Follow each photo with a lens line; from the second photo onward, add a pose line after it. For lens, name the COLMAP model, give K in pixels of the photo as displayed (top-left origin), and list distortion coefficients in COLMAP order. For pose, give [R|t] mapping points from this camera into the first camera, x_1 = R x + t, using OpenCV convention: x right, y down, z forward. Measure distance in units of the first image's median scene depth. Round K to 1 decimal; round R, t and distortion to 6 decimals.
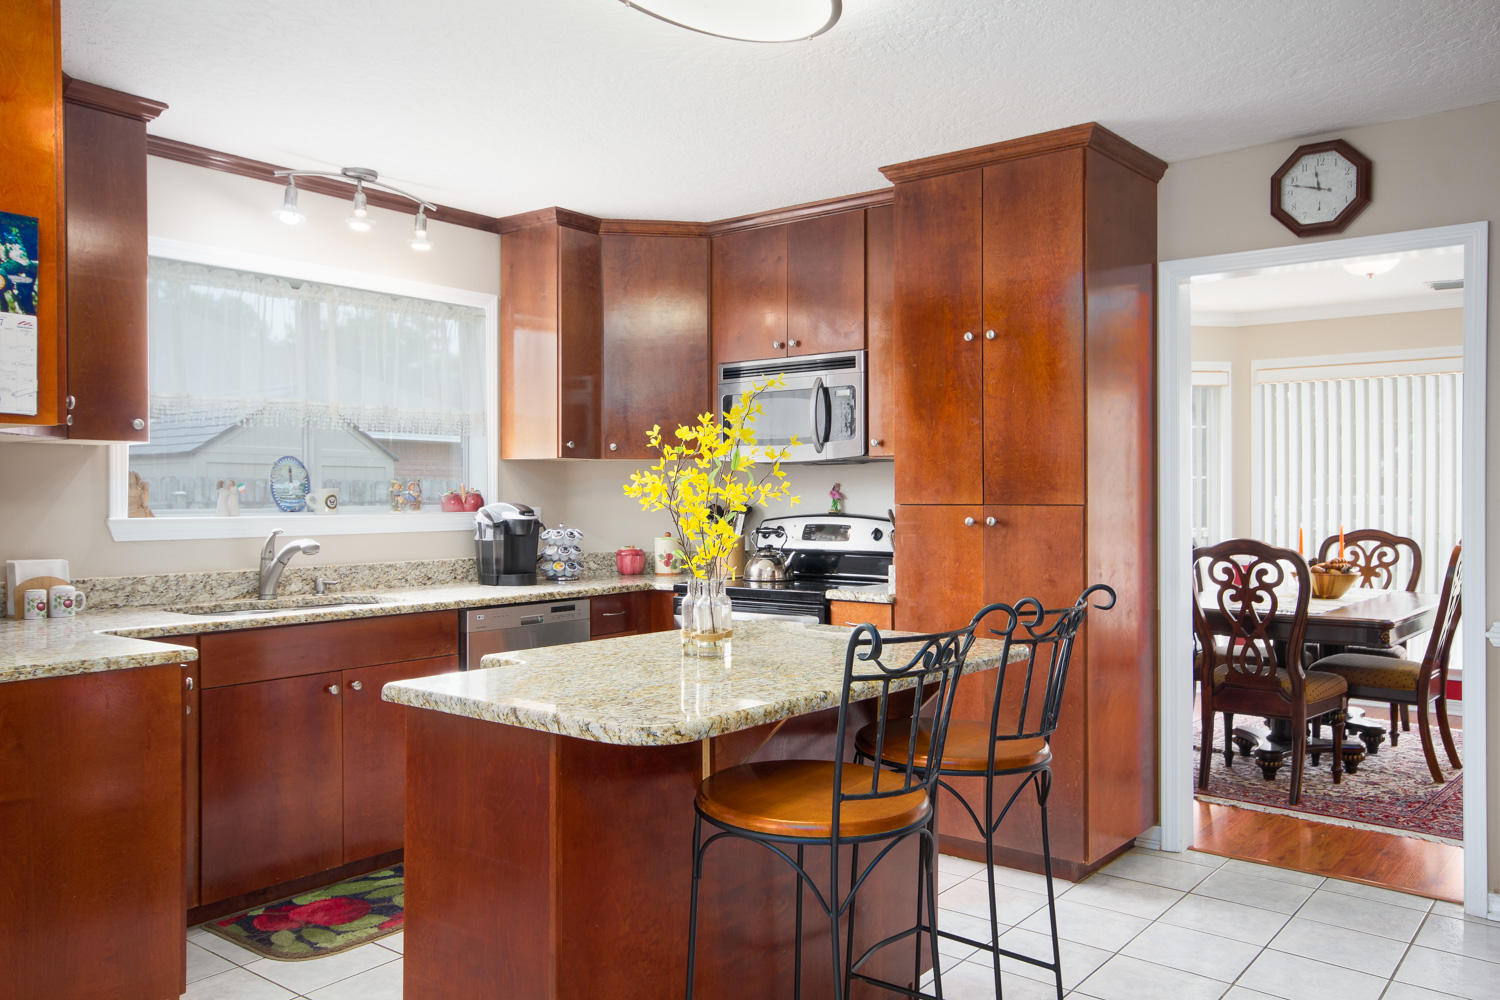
lens RADIAL K [[1148.0, 0, 749.9], [0, 1148.0, 506.6], [0, 0, 1]] dist [0.005222, 0.010802]
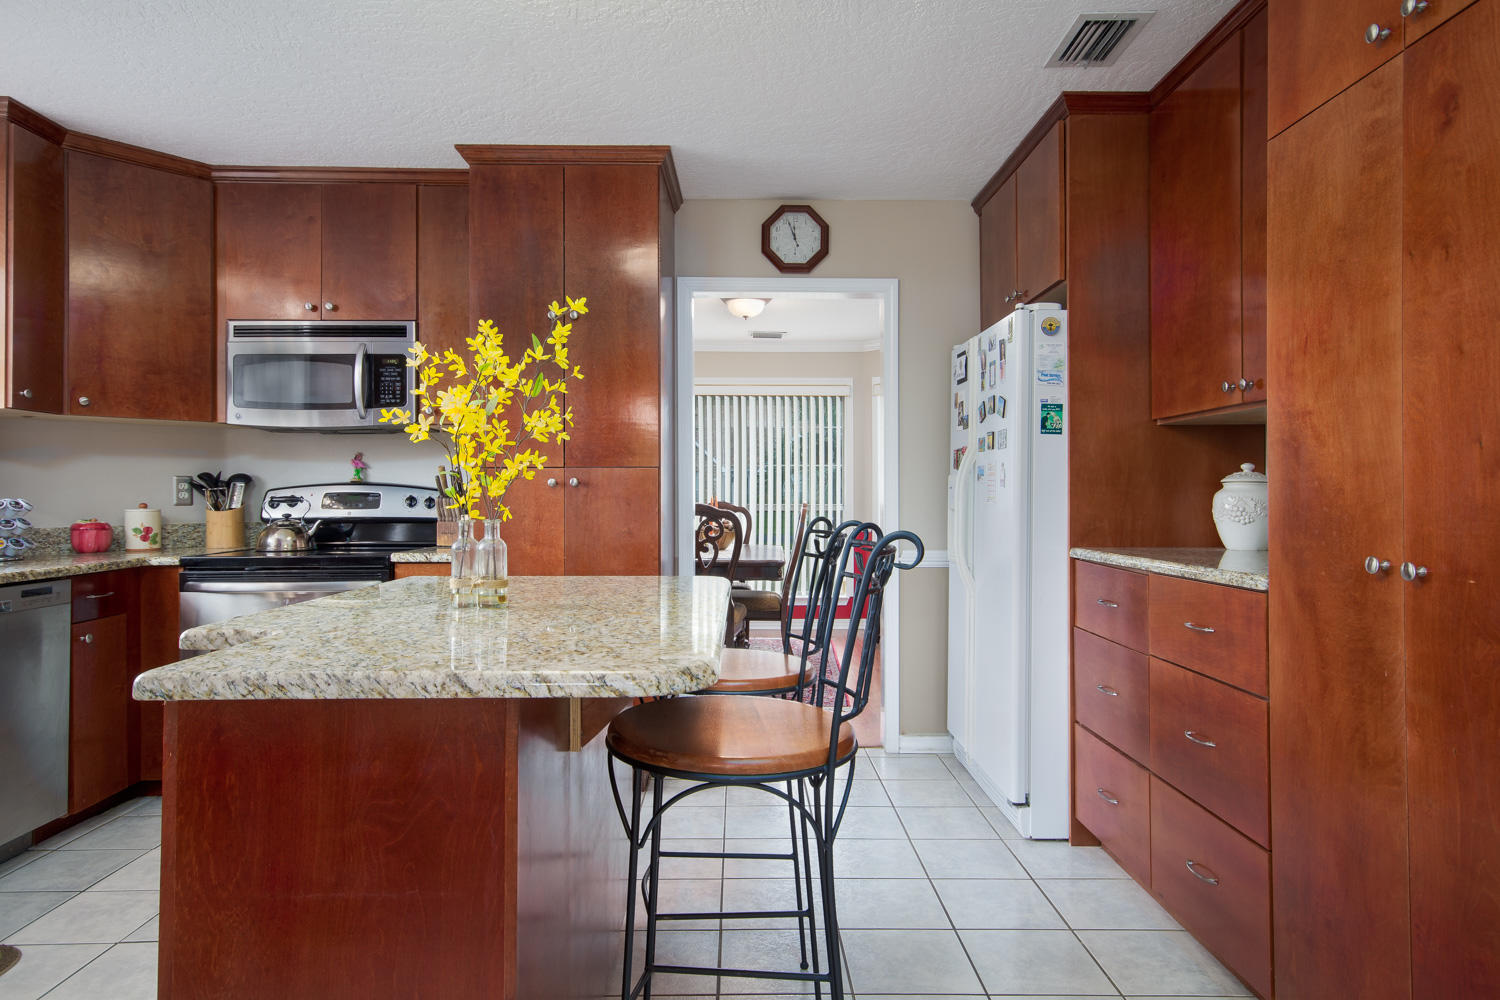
lens RADIAL K [[893.3, 0, 751.1], [0, 893.3, 489.4], [0, 0, 1]] dist [0.017462, 0.005732]
pose [[0.771182, 0.004494, 0.636599, -0.180329], [0.006208, 0.999874, -0.014580, 0.028868], [-0.636585, 0.015196, 0.771057, 0.187482]]
